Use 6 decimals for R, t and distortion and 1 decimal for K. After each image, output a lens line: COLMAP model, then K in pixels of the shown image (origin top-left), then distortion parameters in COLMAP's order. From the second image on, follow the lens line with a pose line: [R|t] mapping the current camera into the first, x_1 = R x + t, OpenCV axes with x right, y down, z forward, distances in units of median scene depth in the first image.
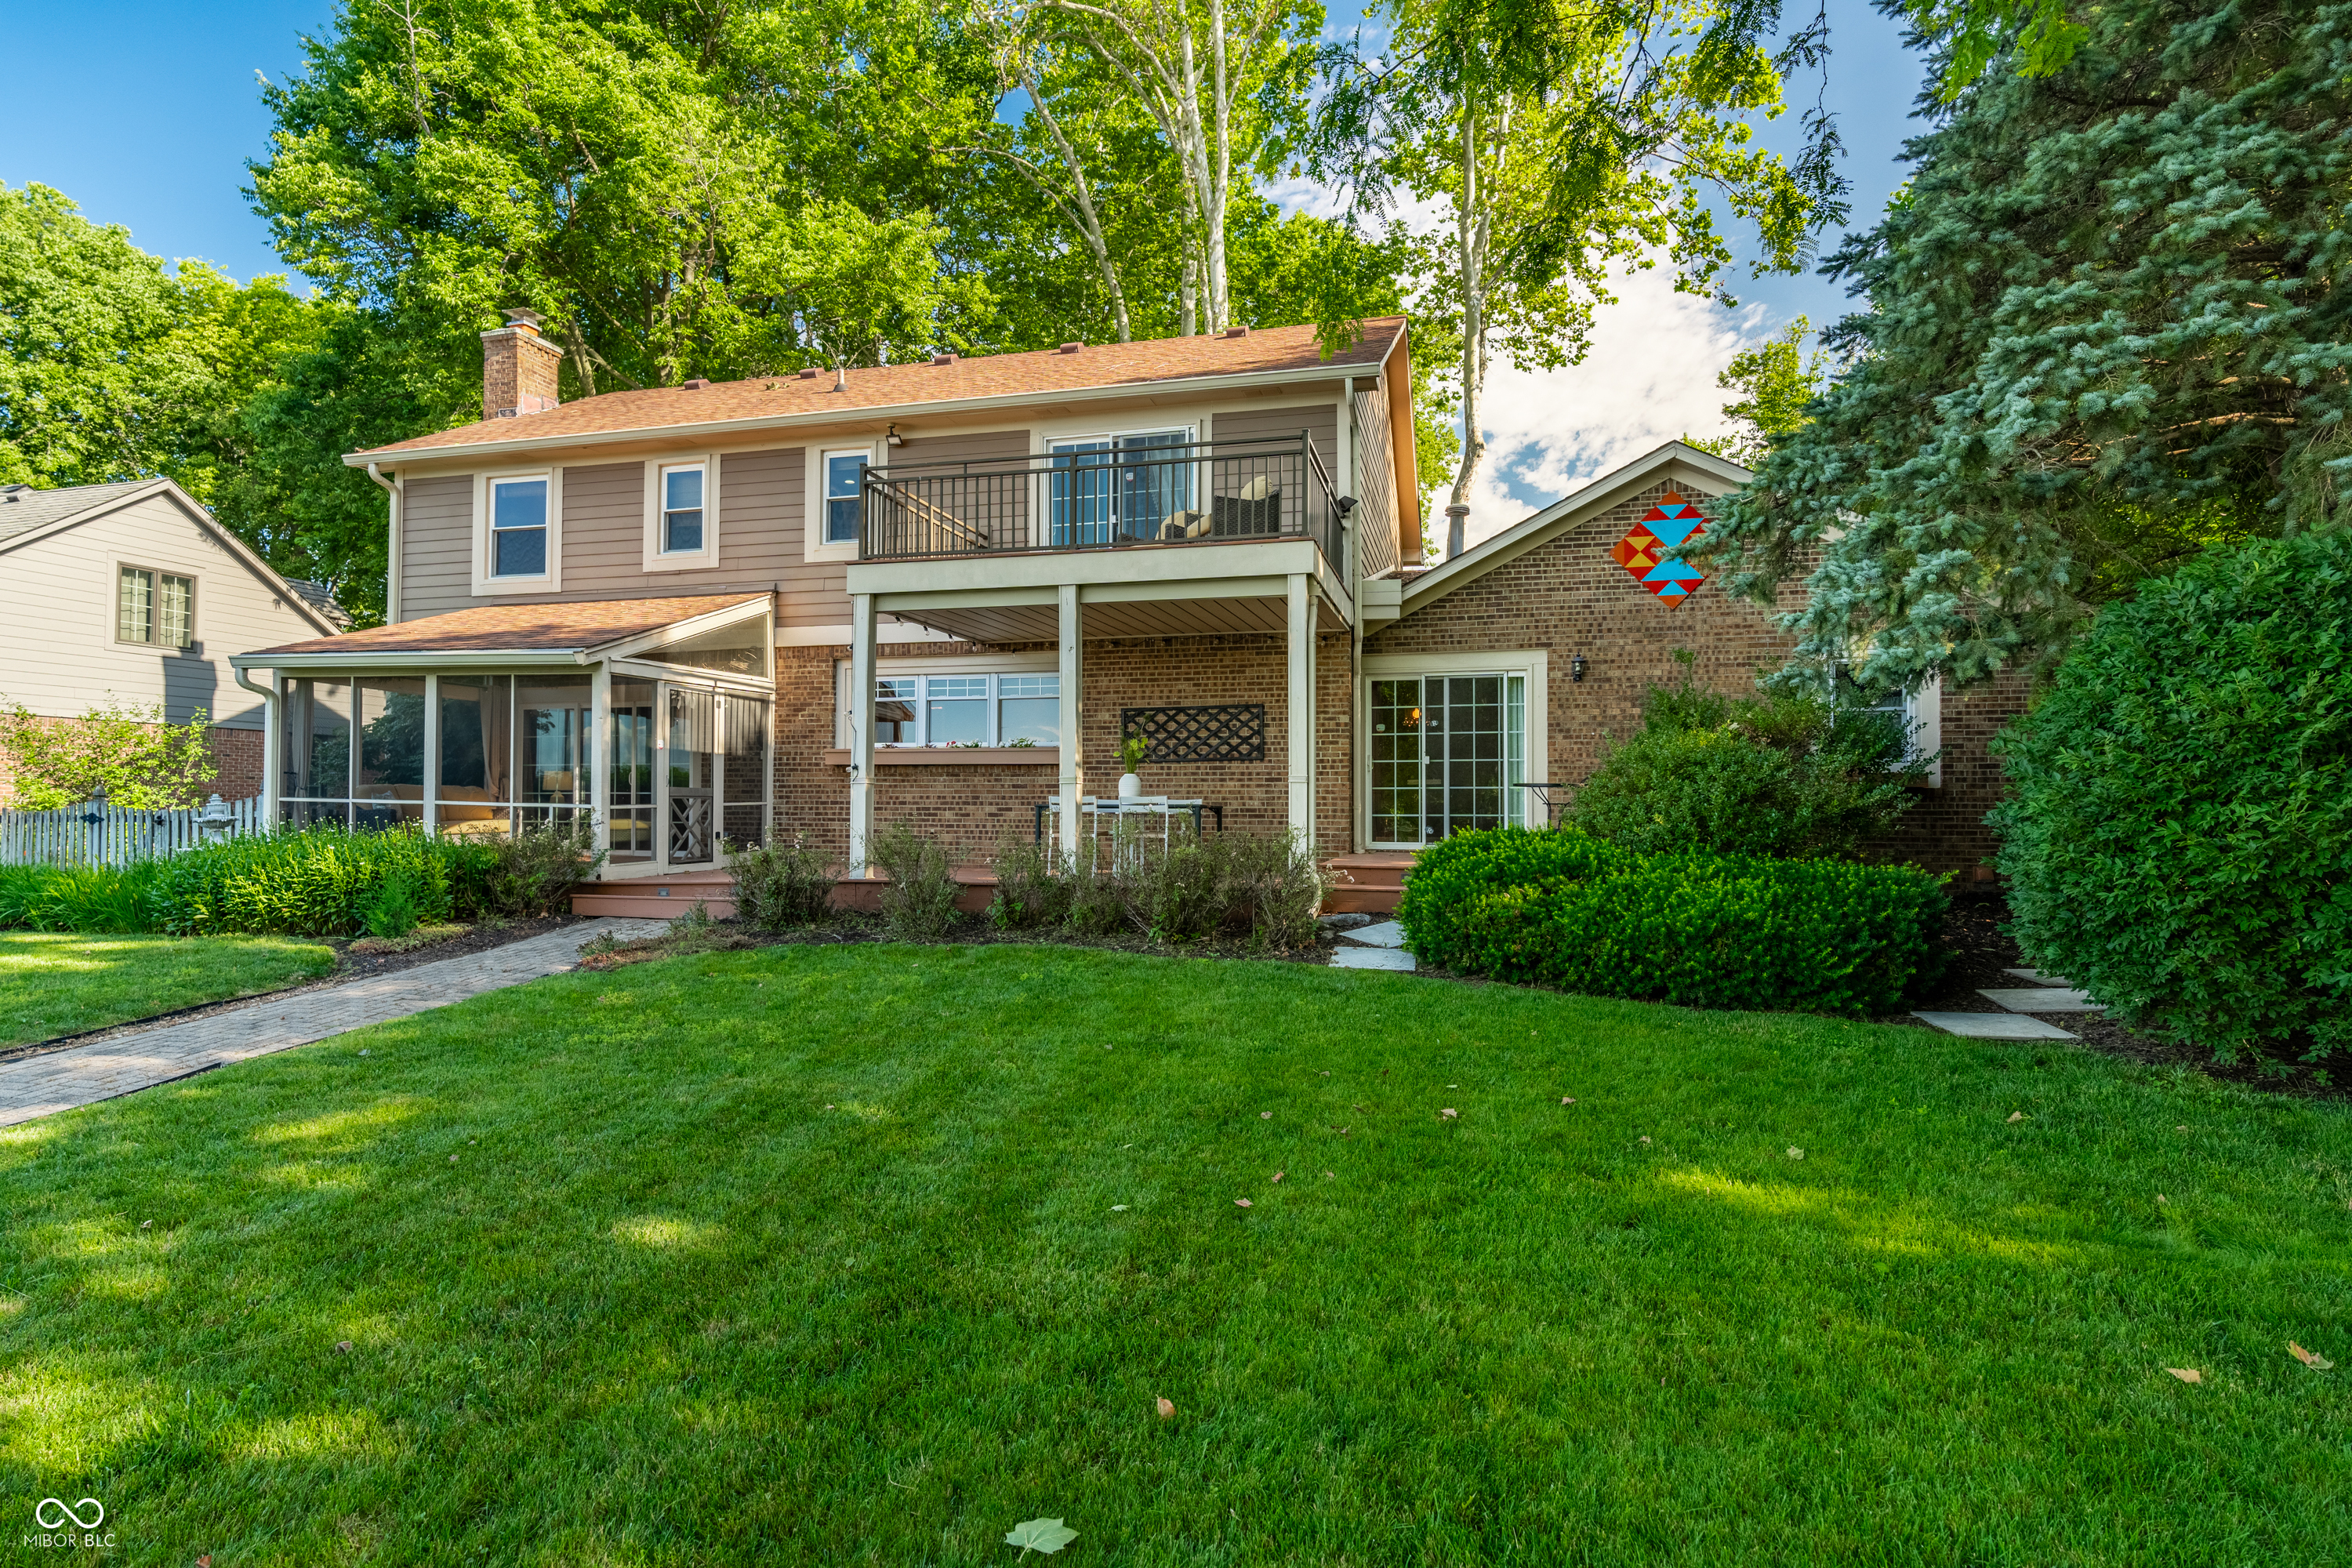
lens RADIAL K [[1214.6, 0, 1176.0], [0, 1214.6, 784.0], [0, 0, 1]] dist [-0.015197, 0.000724]
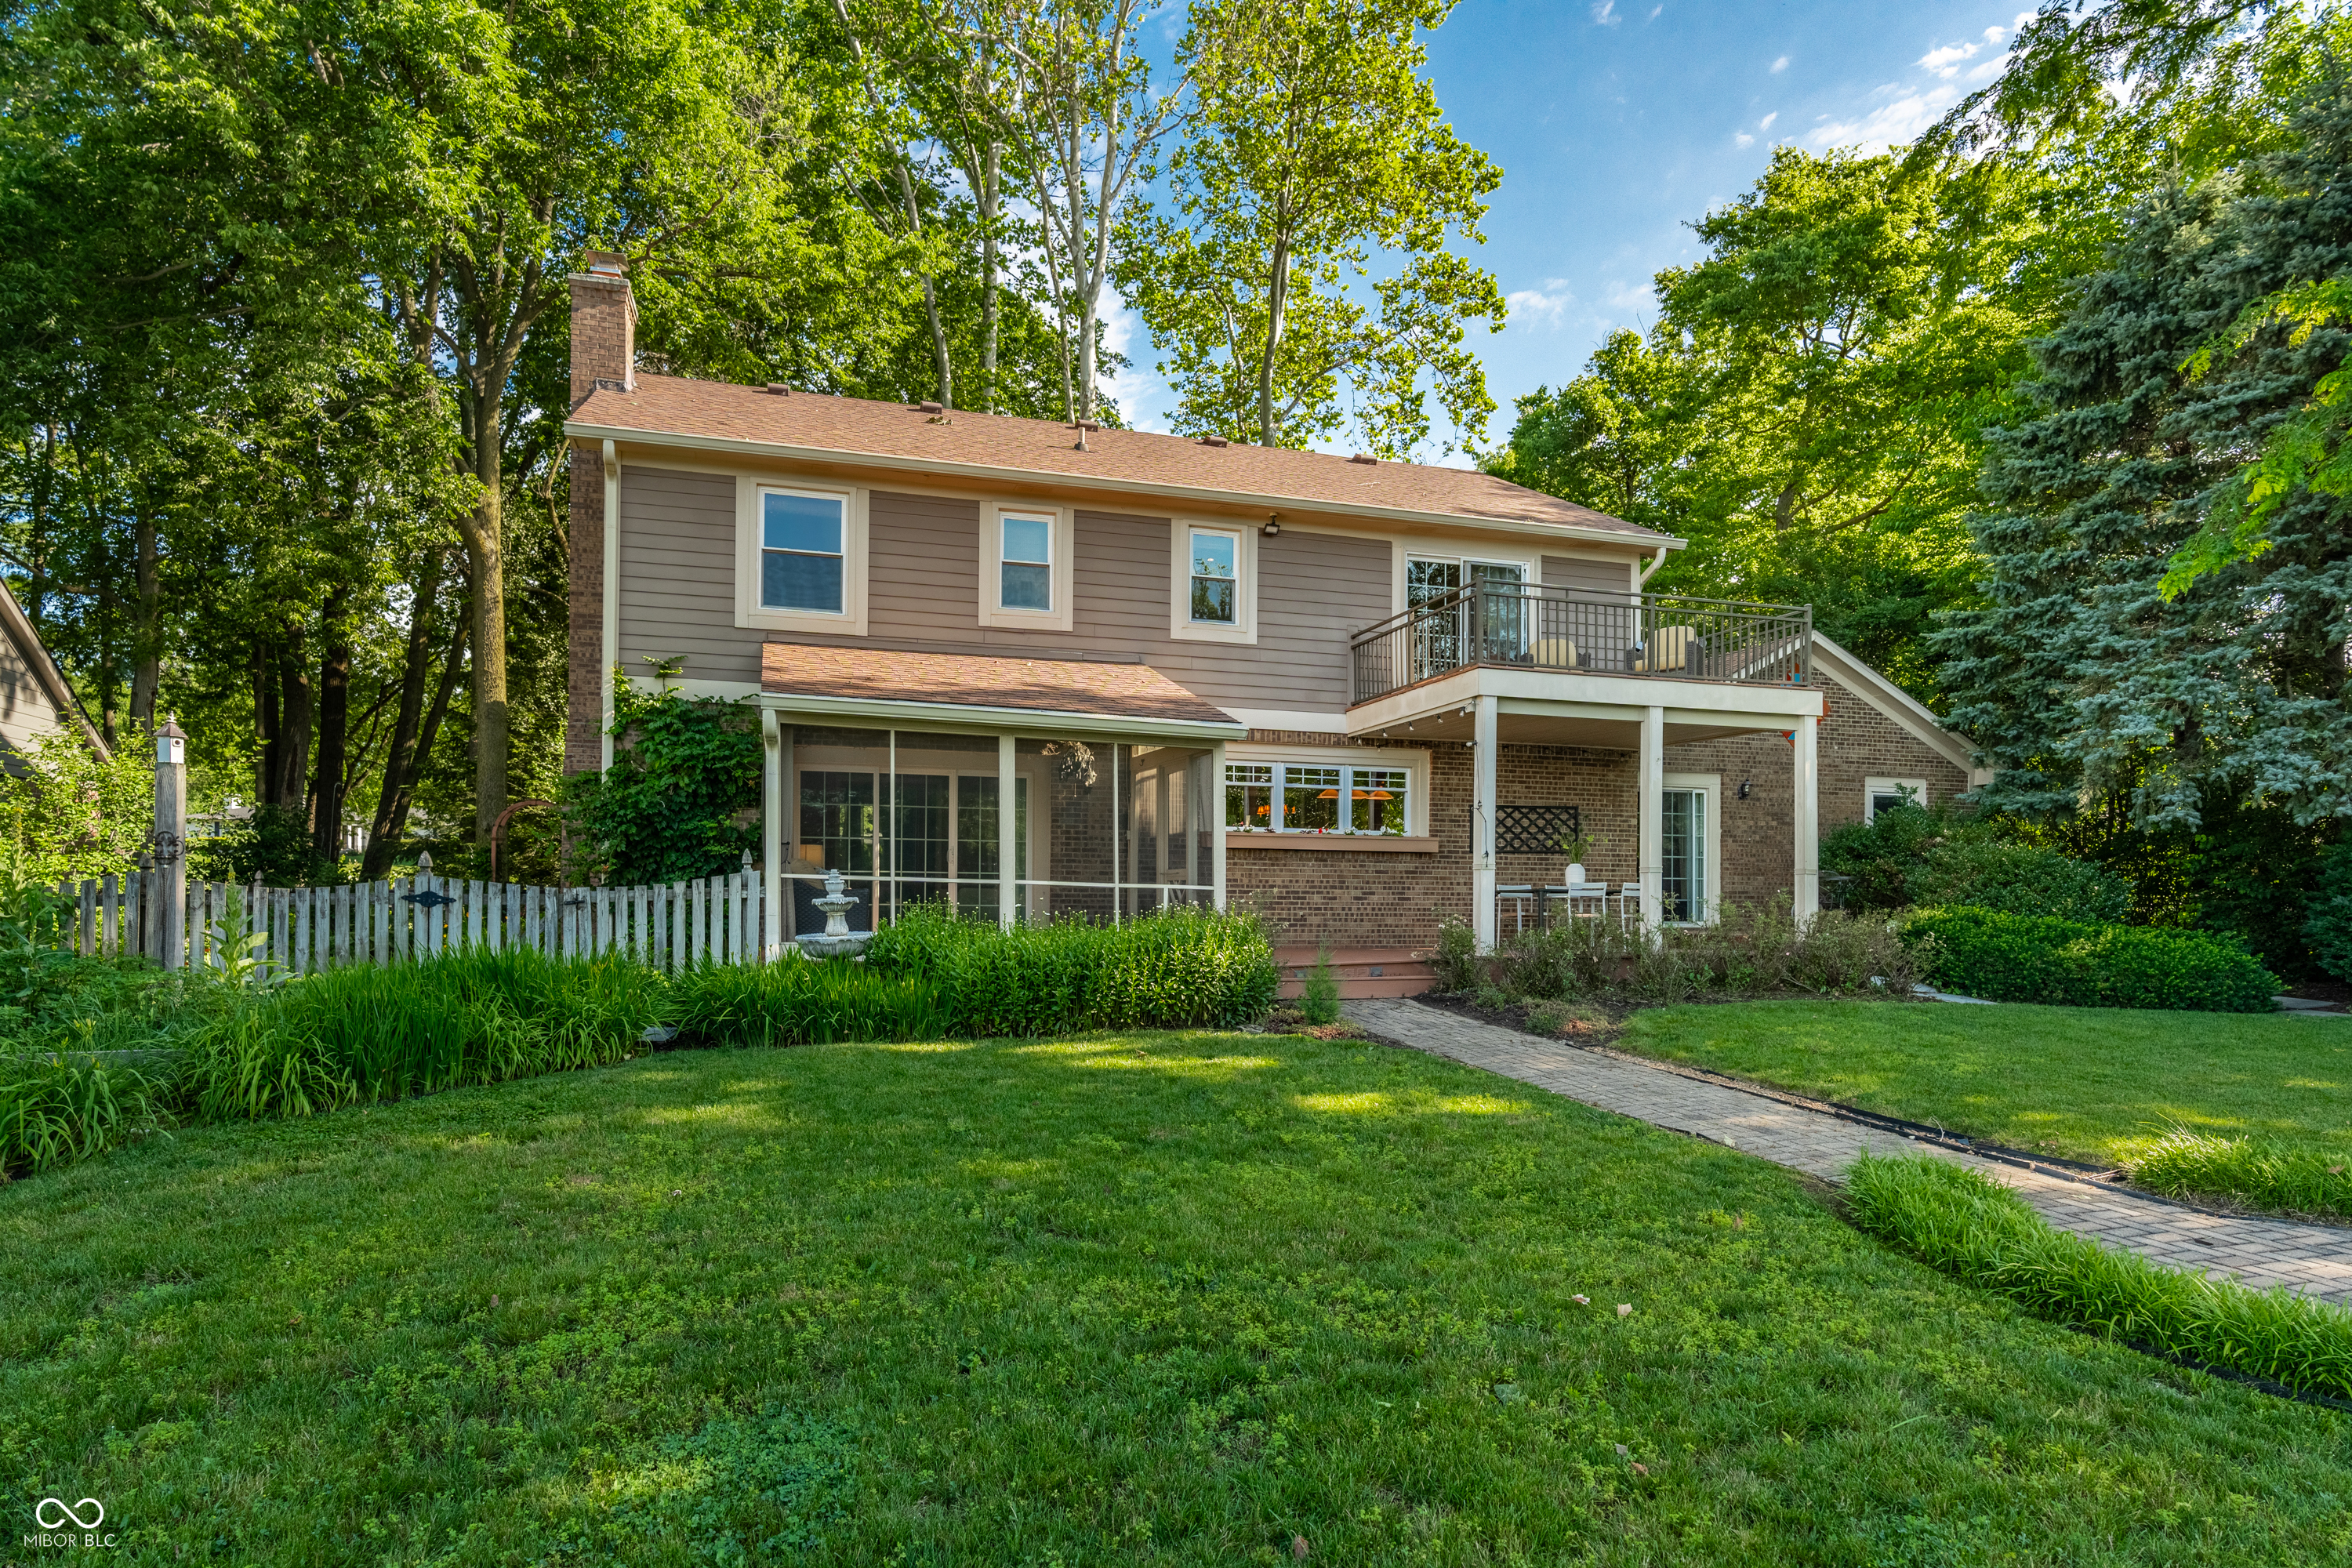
lens RADIAL K [[1259.0, 0, 1171.0], [0, 1259.0, 904.3], [0, 0, 1]] dist [-0.000620, 0.000196]
pose [[0.850805, 0.000926, 0.525480, -0.909454], [-0.014053, 0.999681, 0.020992, 0.010094], [-0.525293, -0.025245, 0.850547, 0.147184]]
